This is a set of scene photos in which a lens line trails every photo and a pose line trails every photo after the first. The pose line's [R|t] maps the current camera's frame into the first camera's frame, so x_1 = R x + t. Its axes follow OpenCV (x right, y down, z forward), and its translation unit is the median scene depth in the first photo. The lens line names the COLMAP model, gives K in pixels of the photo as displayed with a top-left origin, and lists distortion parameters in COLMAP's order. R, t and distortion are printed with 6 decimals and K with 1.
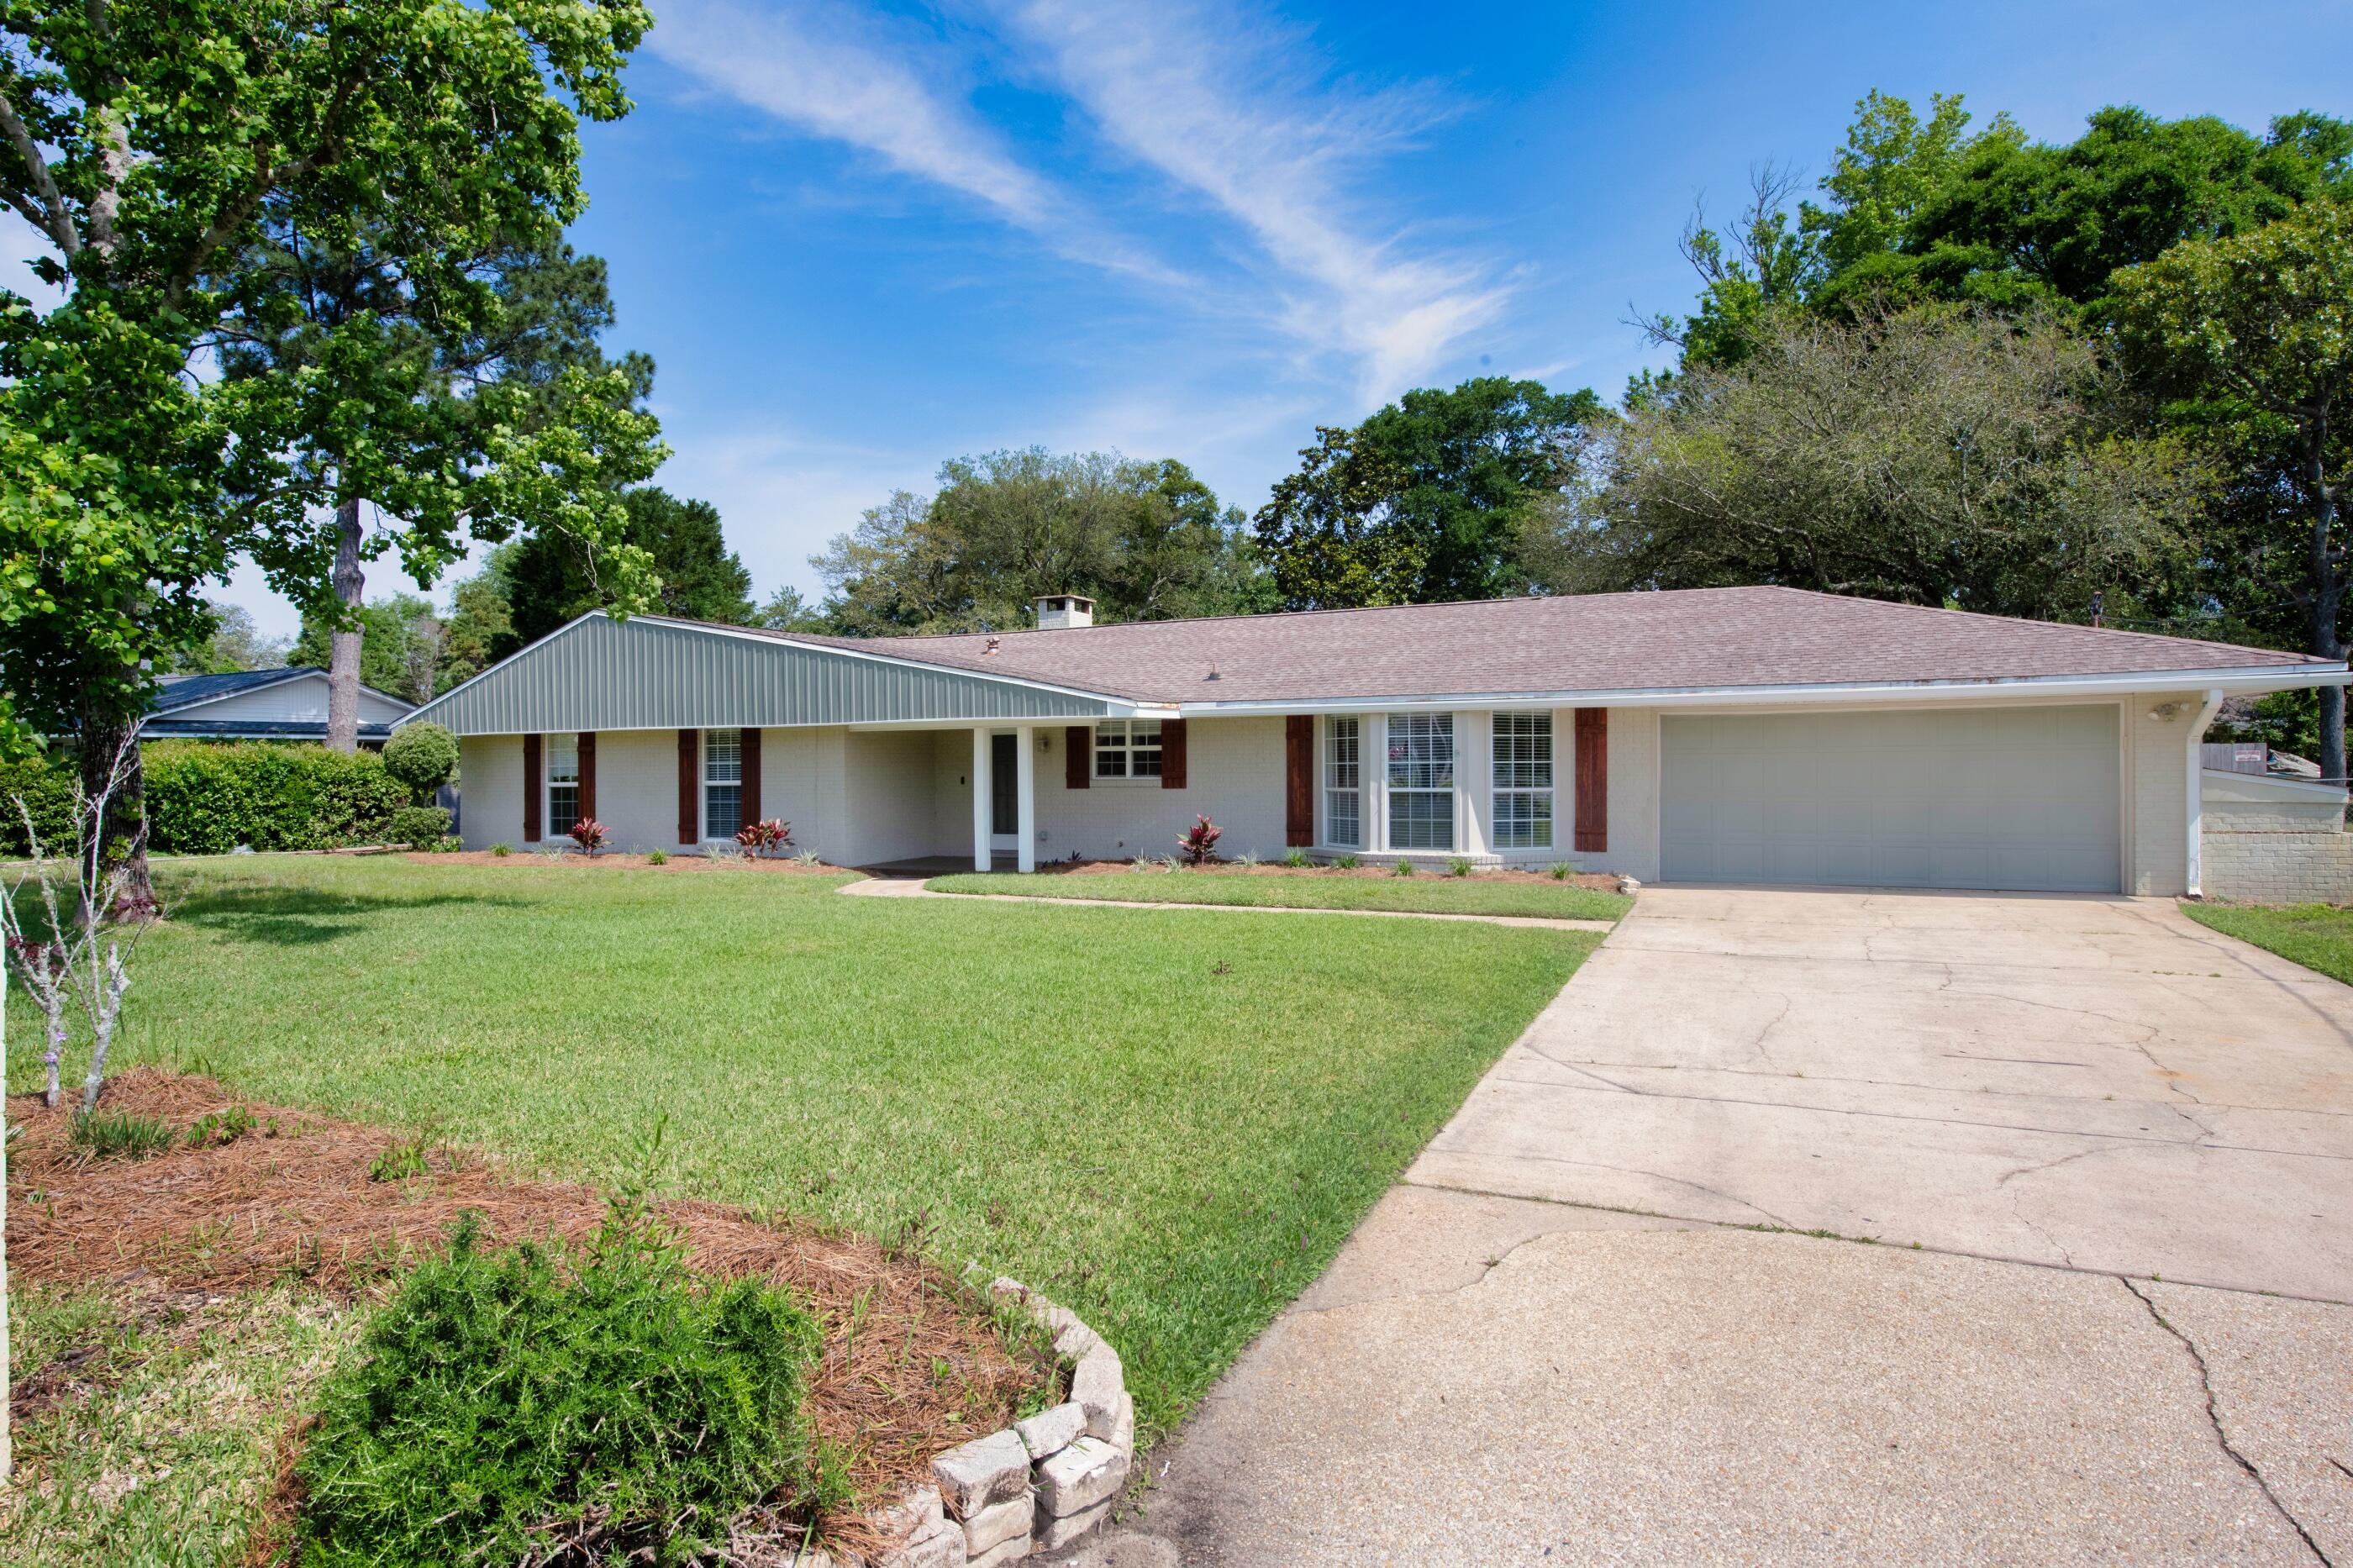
lens RADIAL K [[1456.8, 0, 984.2], [0, 1456.8, 786.9], [0, 0, 1]] dist [0.028690, -0.001585]
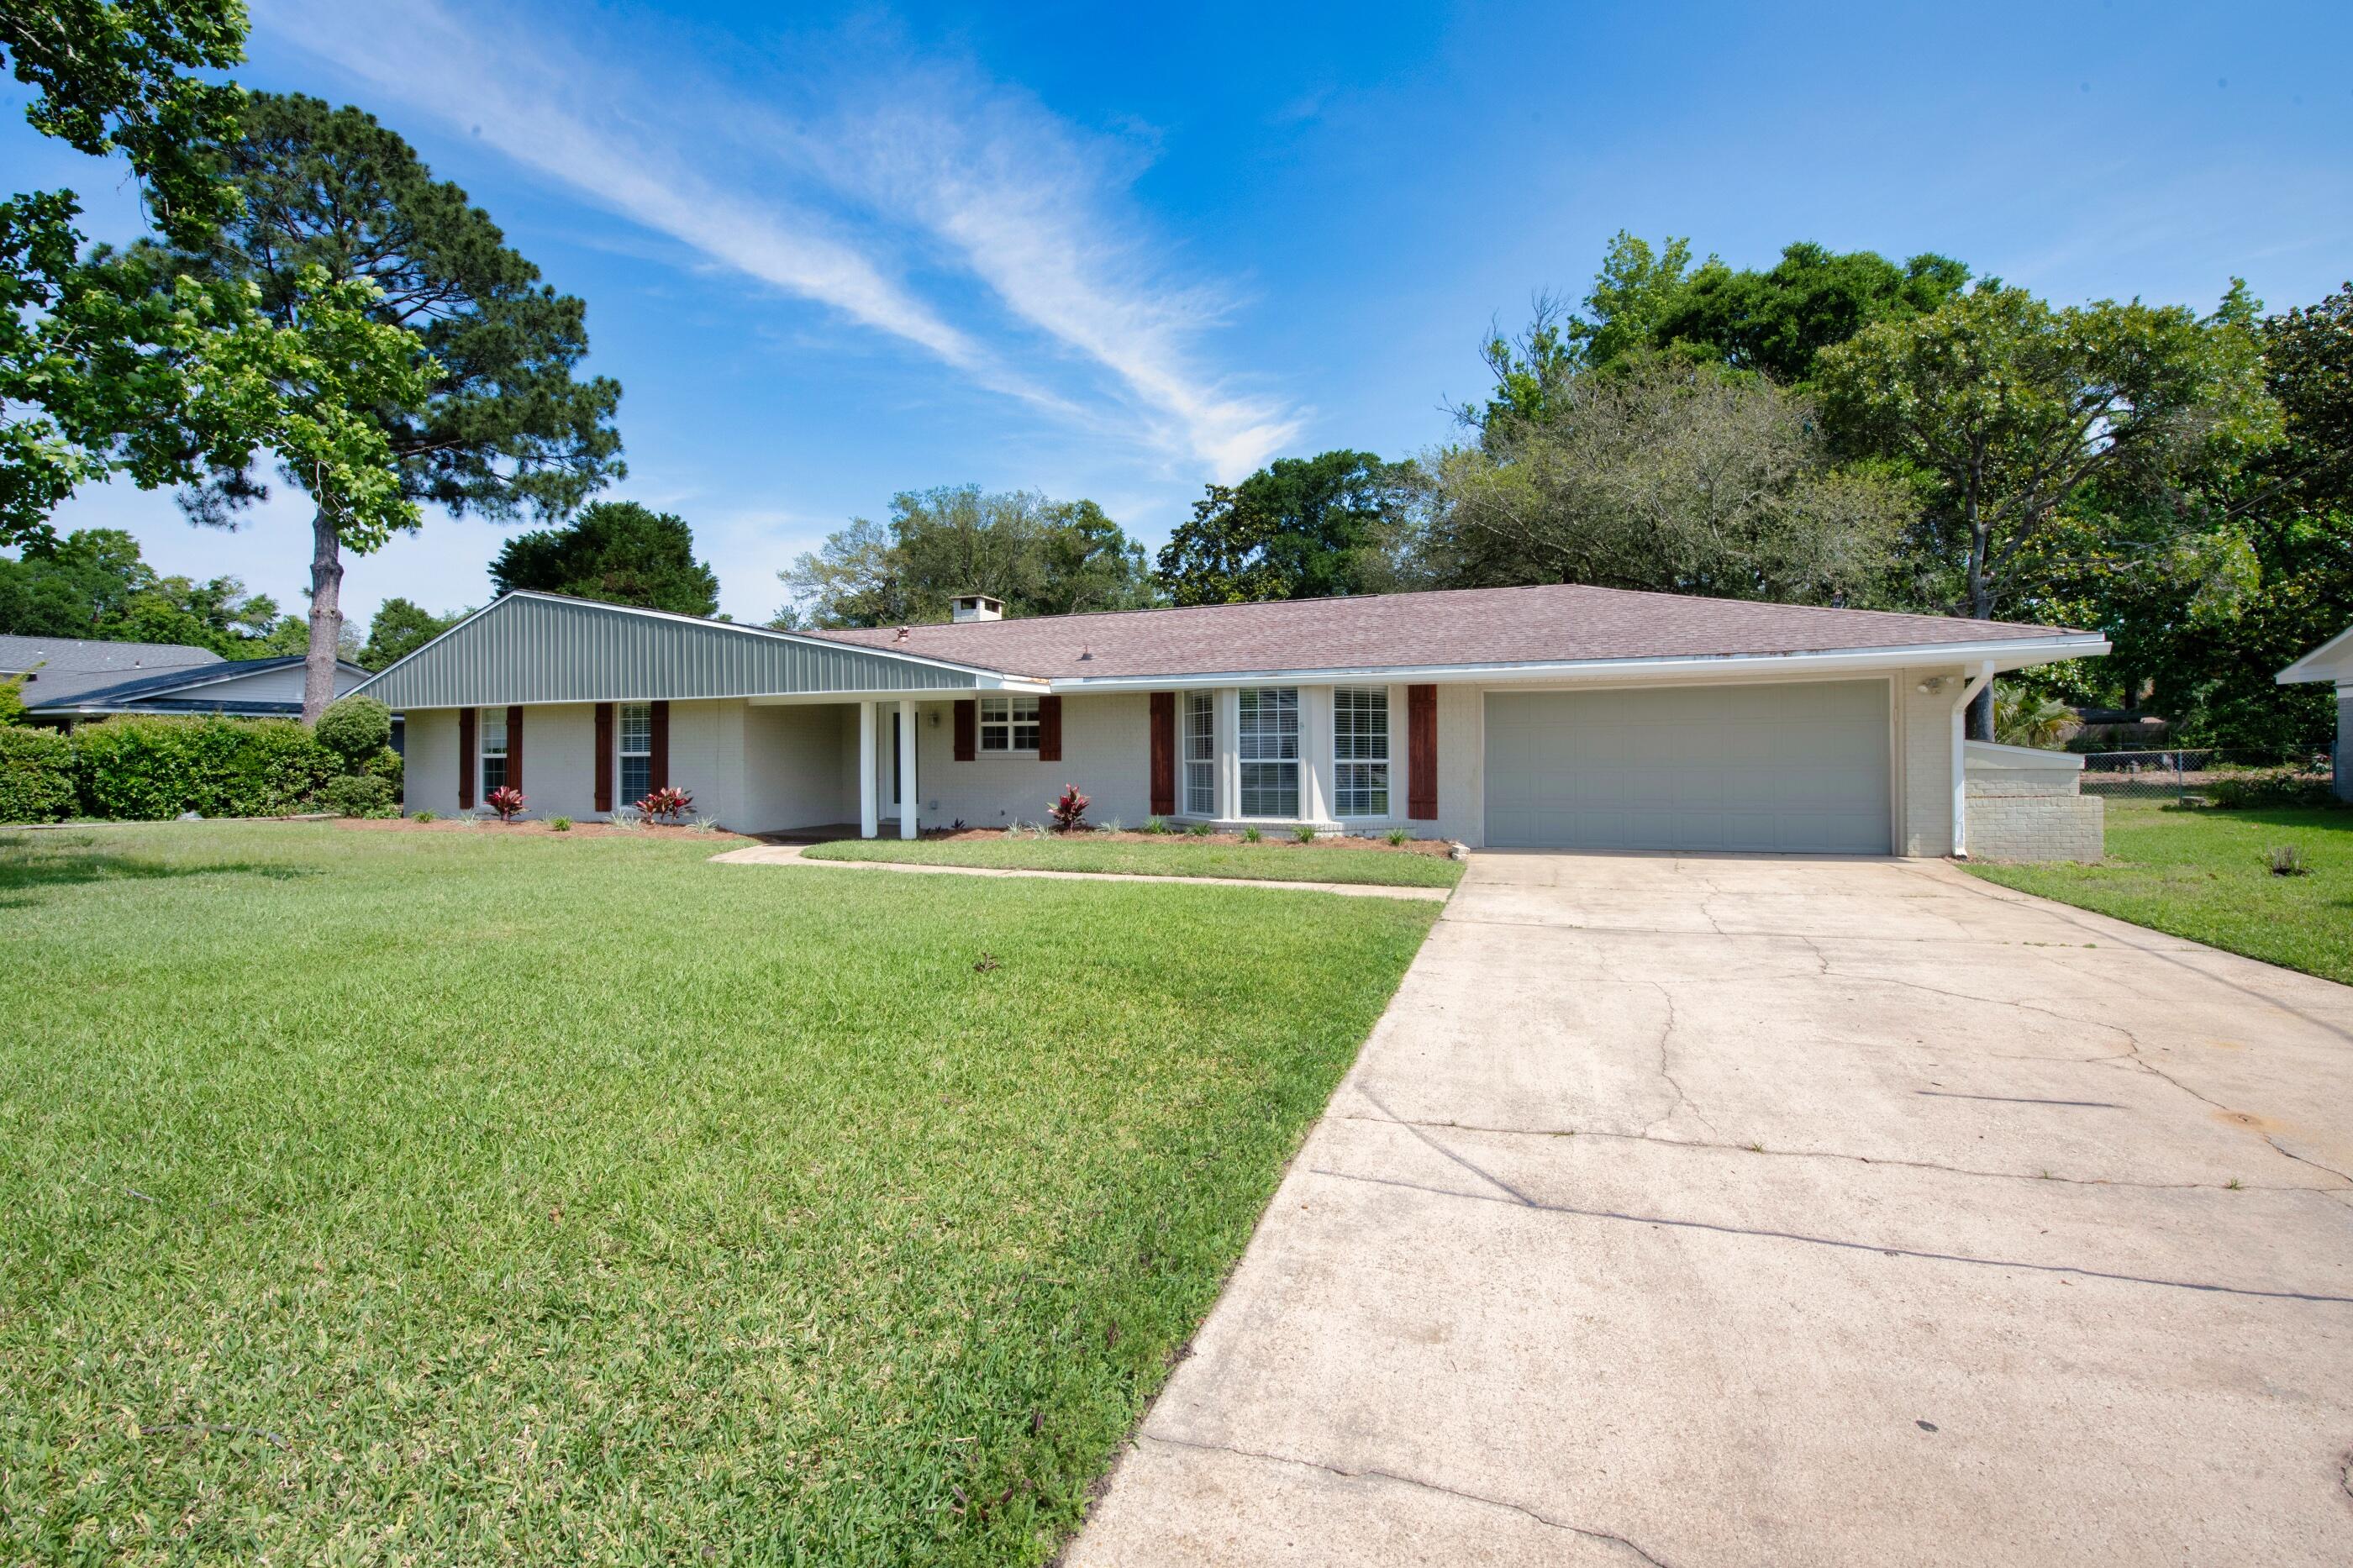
lens RADIAL K [[1084.9, 0, 1090.5], [0, 1084.9, 746.9], [0, 0, 1]] dist [-0.002521, 0.000031]
pose [[0.994478, 0.009876, 0.104482, 0.066957], [-0.007116, 0.999617, -0.026753, 0.010618], [-0.104706, 0.025861, 0.994167, 0.176609]]
